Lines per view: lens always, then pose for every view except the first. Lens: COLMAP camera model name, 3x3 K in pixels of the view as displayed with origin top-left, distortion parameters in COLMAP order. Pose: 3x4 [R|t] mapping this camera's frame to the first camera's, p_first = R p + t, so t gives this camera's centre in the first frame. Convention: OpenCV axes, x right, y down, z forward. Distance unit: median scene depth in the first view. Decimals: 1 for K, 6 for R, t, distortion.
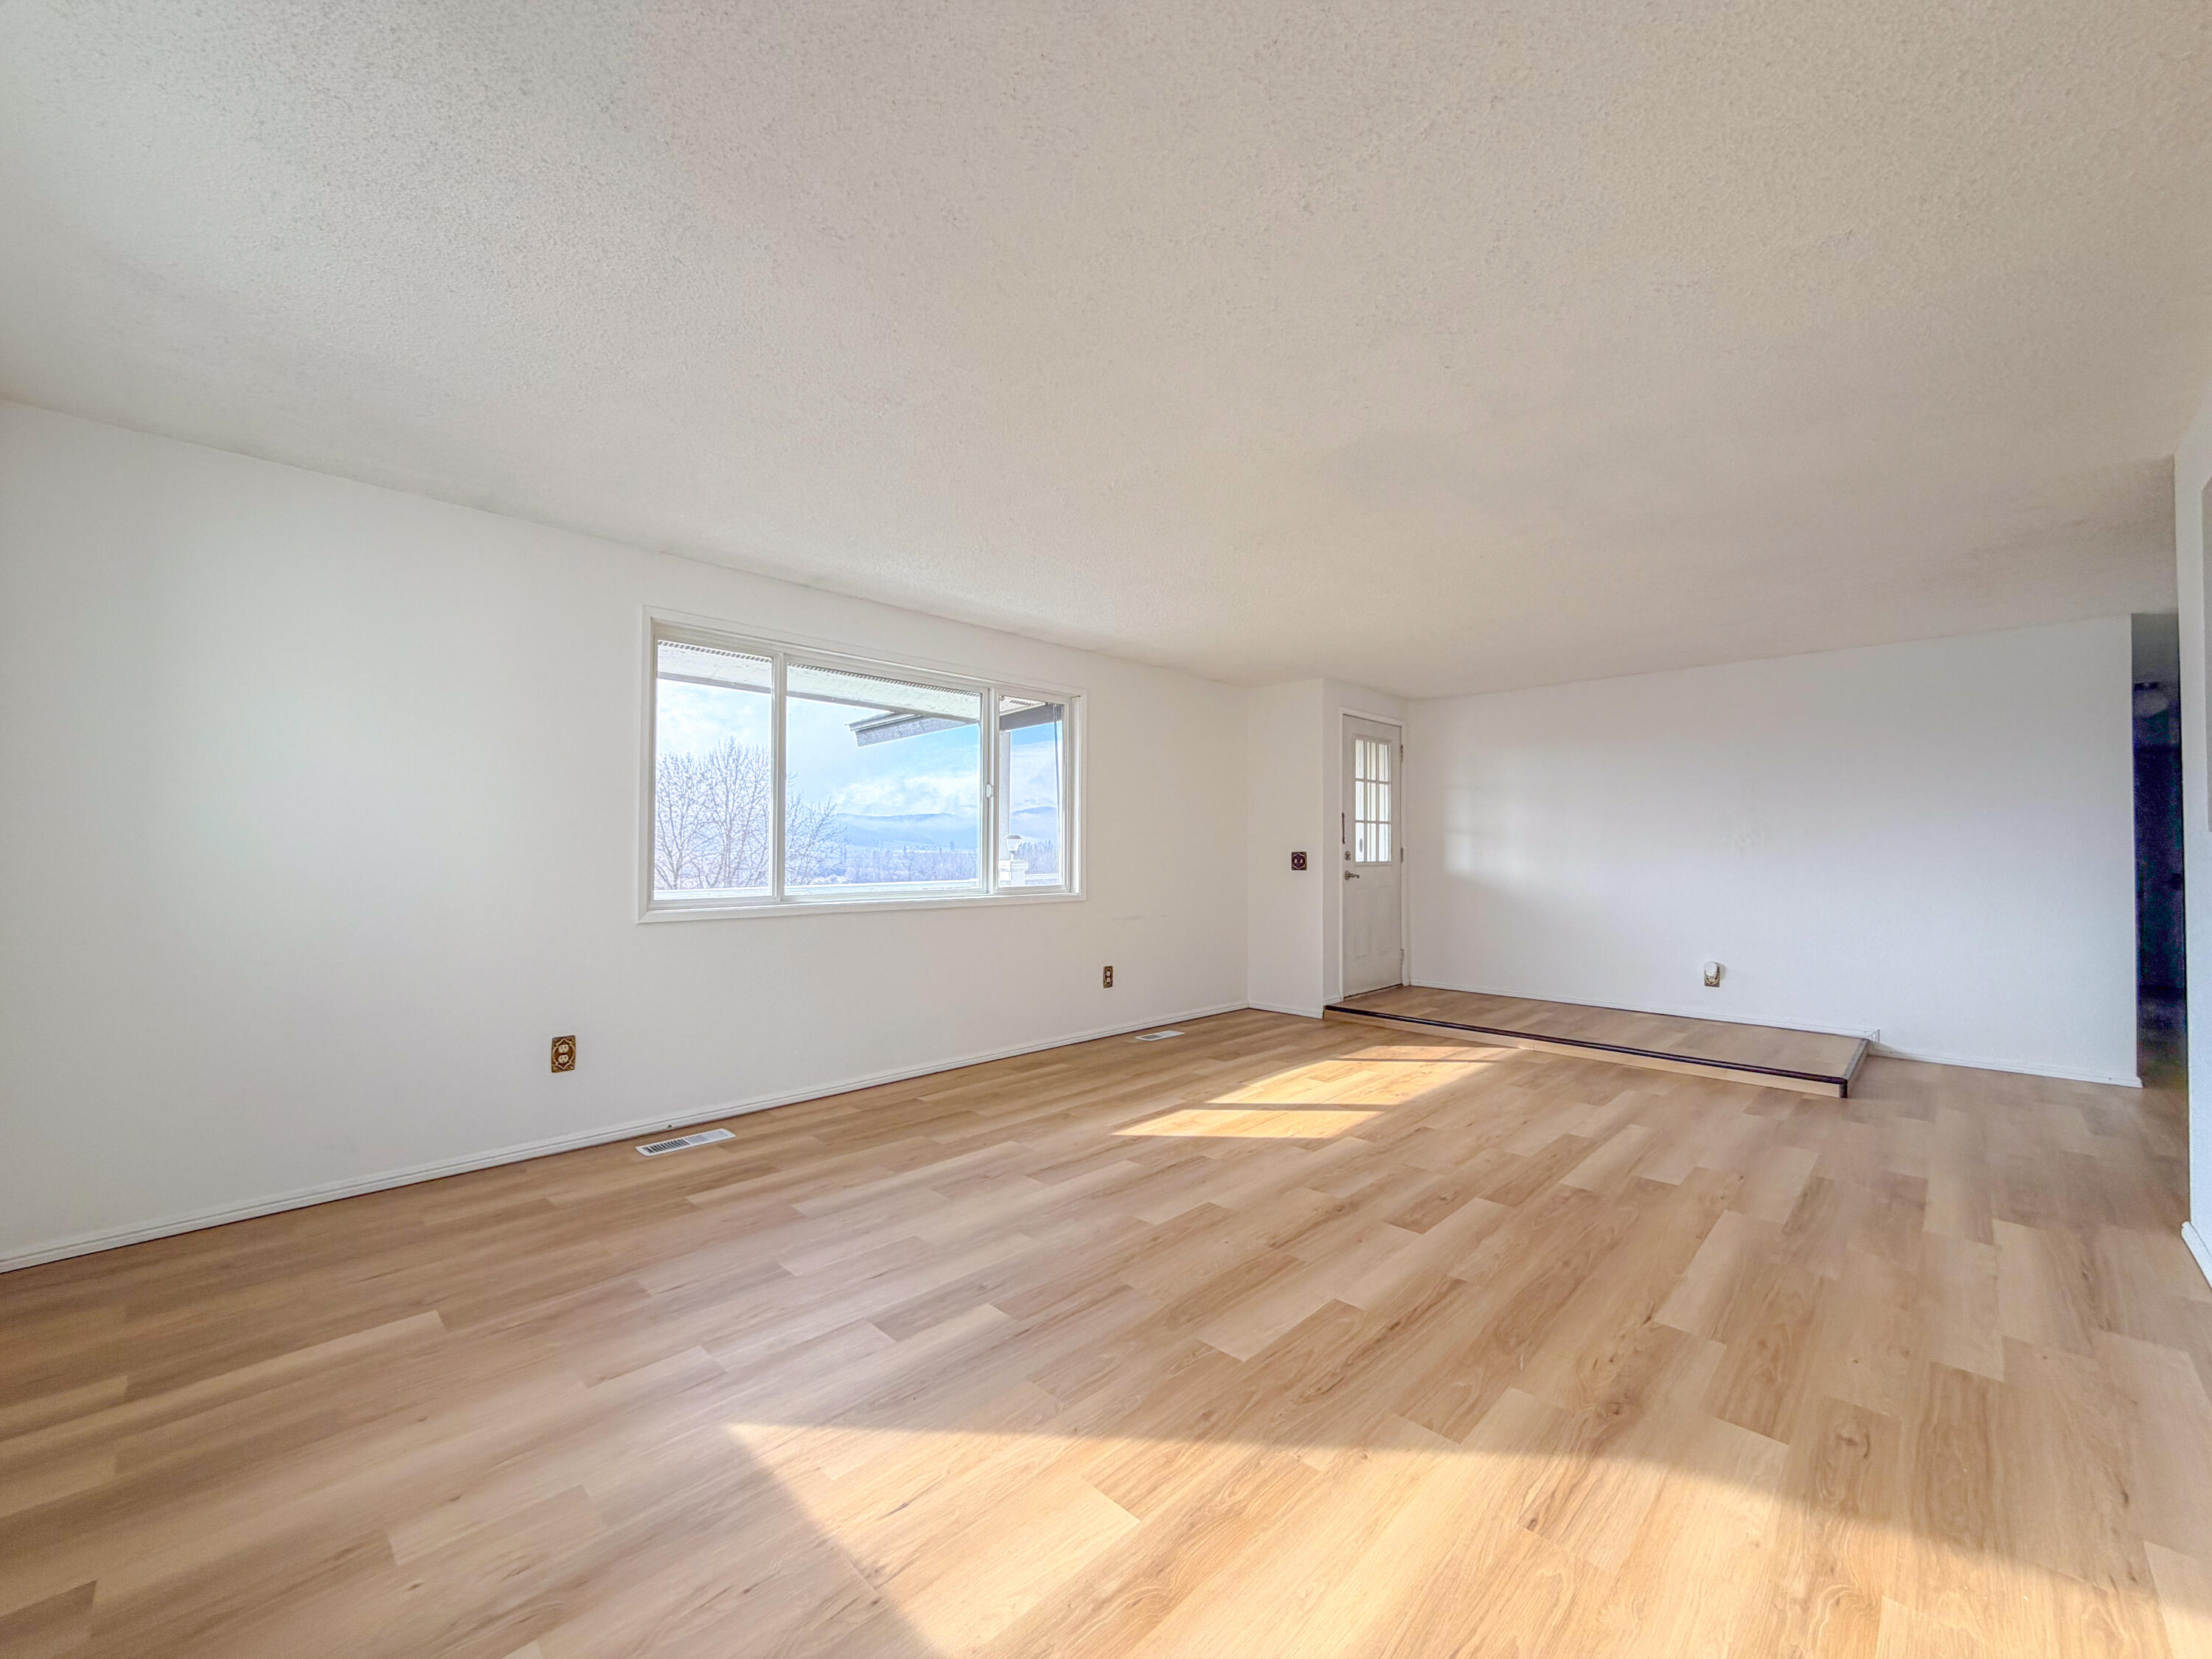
lens RADIAL K [[893.4, 0, 1097.4], [0, 893.4, 833.1], [0, 0, 1]] dist [0.000880, -0.000911]
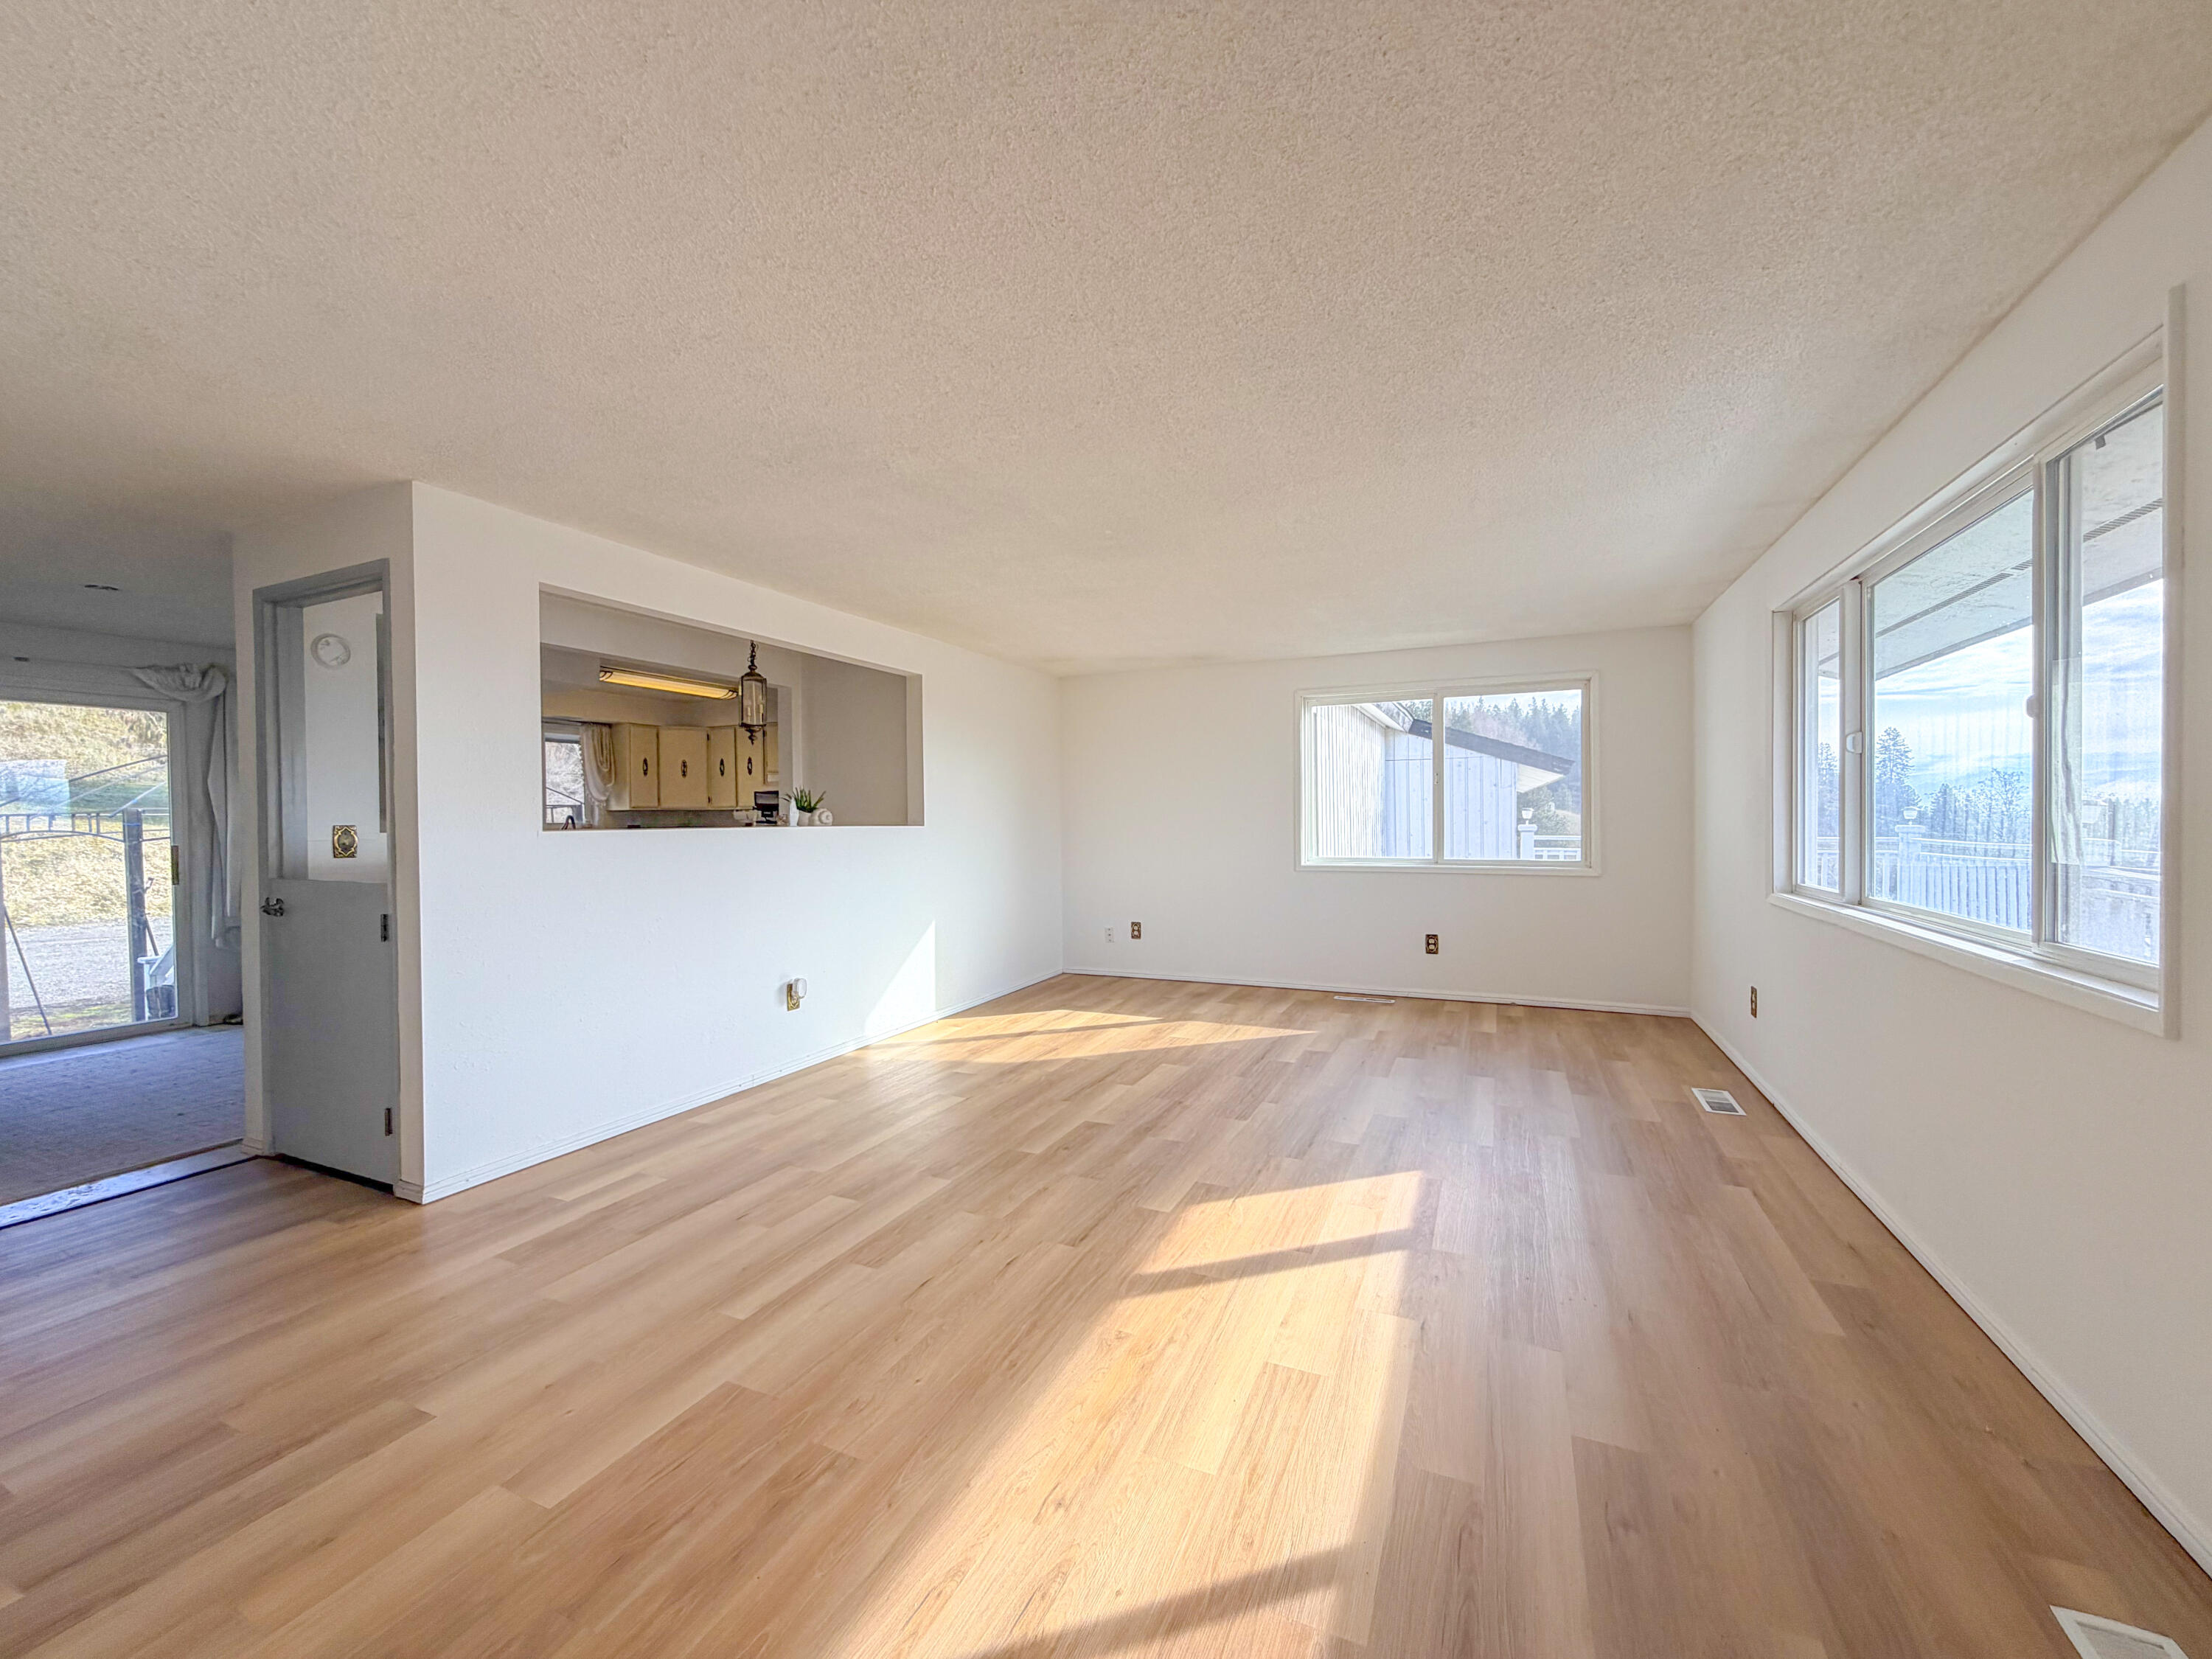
lens RADIAL K [[893.4, 0, 1093.4], [0, 893.4, 833.7], [0, 0, 1]] dist [0.000880, -0.000911]
pose [[-0.943132, 0.012296, -0.332190, 0.604884], [0.013860, 0.999901, -0.002338, 0.009965], [0.332128, -0.006810, -0.943210, 1.734071]]
